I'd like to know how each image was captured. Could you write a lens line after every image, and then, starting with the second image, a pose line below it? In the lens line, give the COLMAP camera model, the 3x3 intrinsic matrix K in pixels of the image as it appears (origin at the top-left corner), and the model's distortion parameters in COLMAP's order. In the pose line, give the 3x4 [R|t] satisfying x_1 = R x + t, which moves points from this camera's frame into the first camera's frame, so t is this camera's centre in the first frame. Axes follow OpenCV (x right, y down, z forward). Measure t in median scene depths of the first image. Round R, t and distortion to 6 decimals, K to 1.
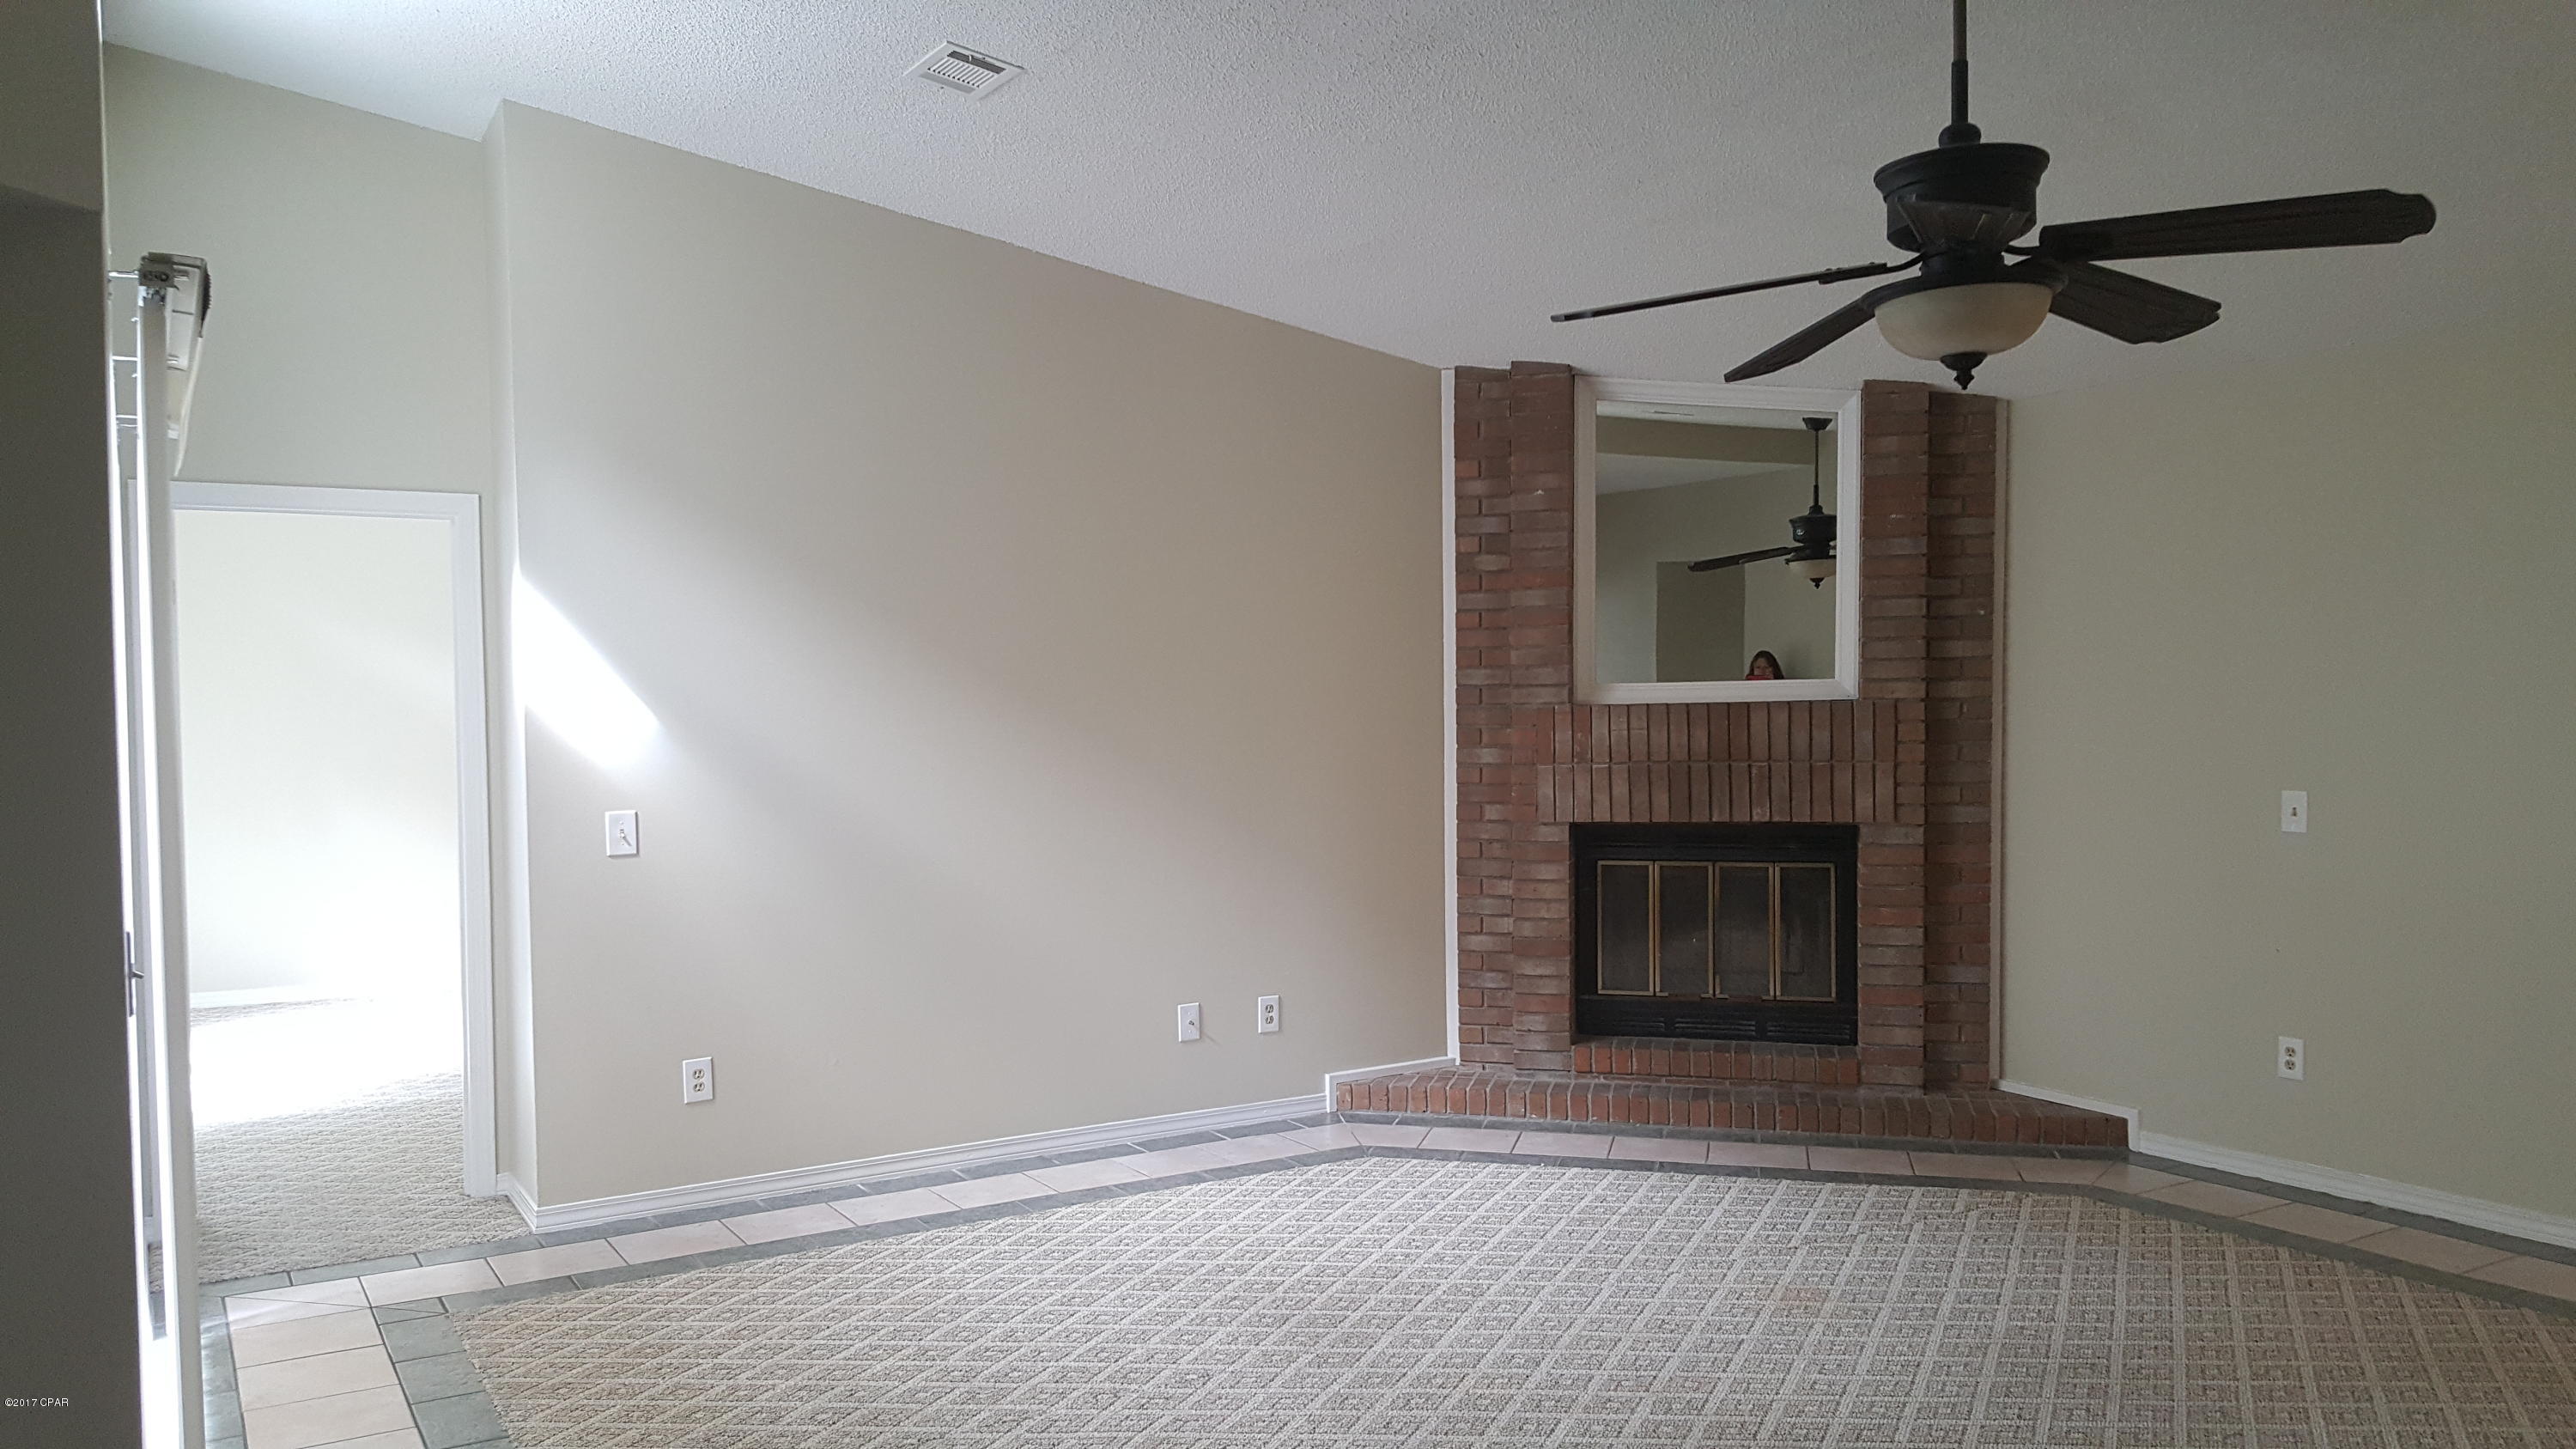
lens RADIAL K [[1913.2, 0, 1281.1], [0, 1913.2, 732.0], [0, 0, 1]] dist [0.099053, -0.151056]
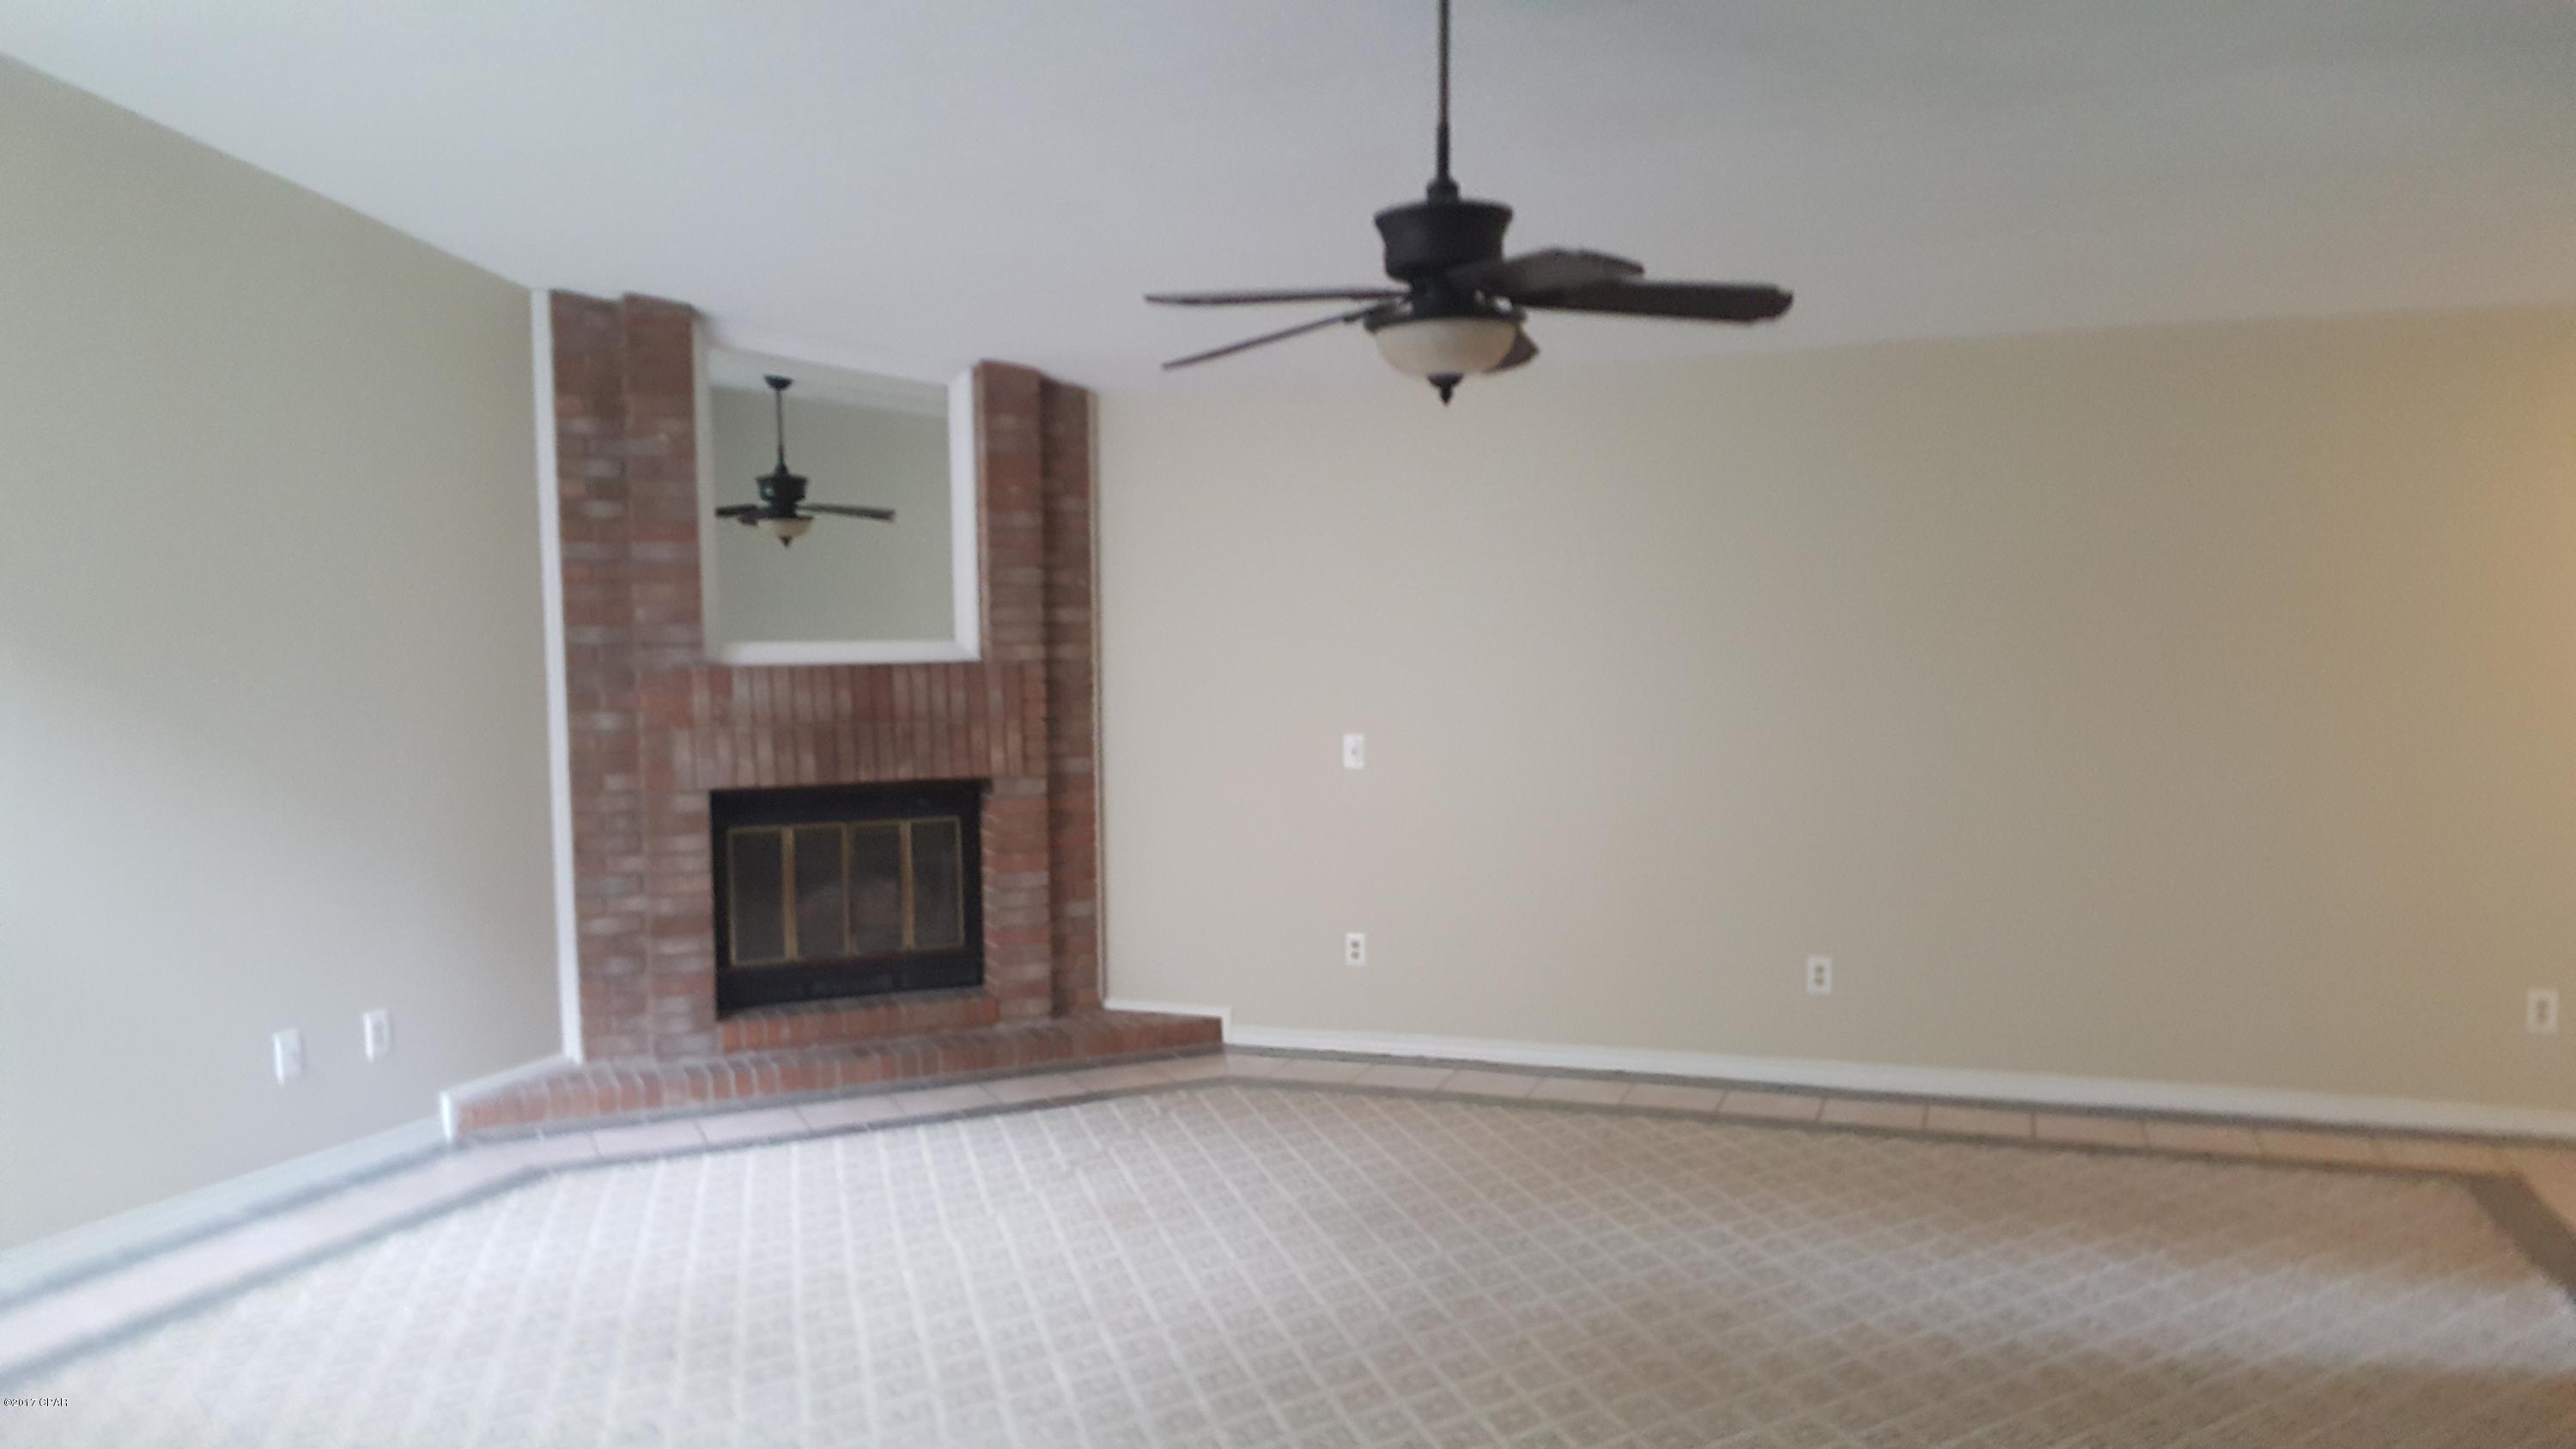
lens RADIAL K [[1913.2, 0, 1291.5], [0, 1913.2, 719.6], [0, 0, 1]] dist [0.099053, -0.151056]
pose [[0.737917, -0.021677, 0.674543, -0.287110], [0.010100, 0.999727, 0.021077, -0.004966], [-0.674815, -0.008740, 0.737935, 0.103594]]
